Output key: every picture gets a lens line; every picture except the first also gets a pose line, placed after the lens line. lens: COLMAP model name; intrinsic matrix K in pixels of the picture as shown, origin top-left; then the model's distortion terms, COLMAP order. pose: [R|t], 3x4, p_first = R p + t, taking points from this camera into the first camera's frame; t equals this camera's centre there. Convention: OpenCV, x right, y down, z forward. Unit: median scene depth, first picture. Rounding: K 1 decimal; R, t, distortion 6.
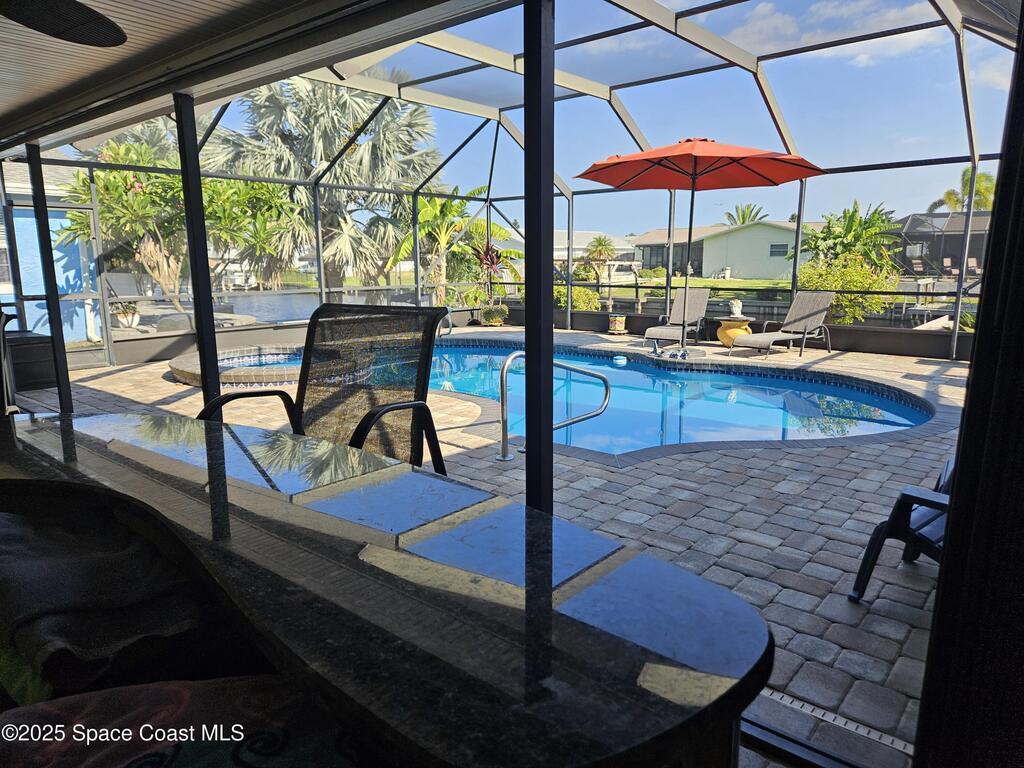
lens RADIAL K [[684.5, 0, 512.0], [0, 684.5, 384.0], [0, 0, 1]] dist [0.000785, 0.000300]
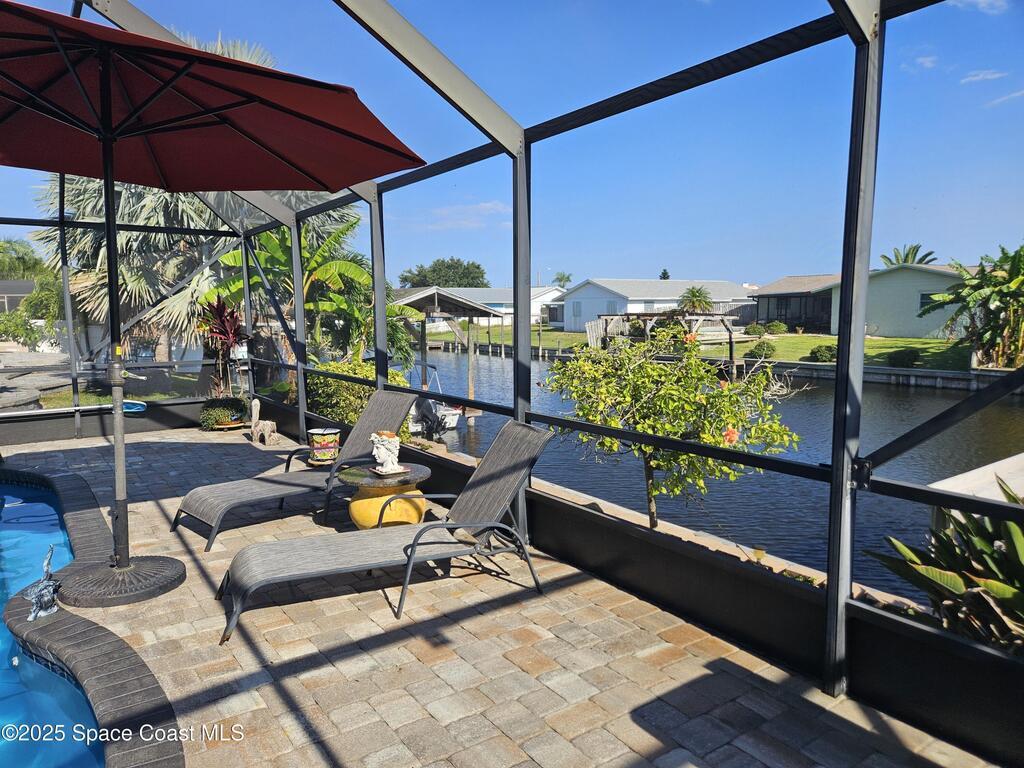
lens RADIAL K [[684.5, 0, 512.0], [0, 684.5, 384.0], [0, 0, 1]] dist [0.000785, 0.000300]
pose [[0.968974, 0.027846, -0.245589, 0.140577], [-0.044729, 0.996983, -0.063435, -0.035528], [0.243082, 0.072452, 0.967296, 0.158774]]
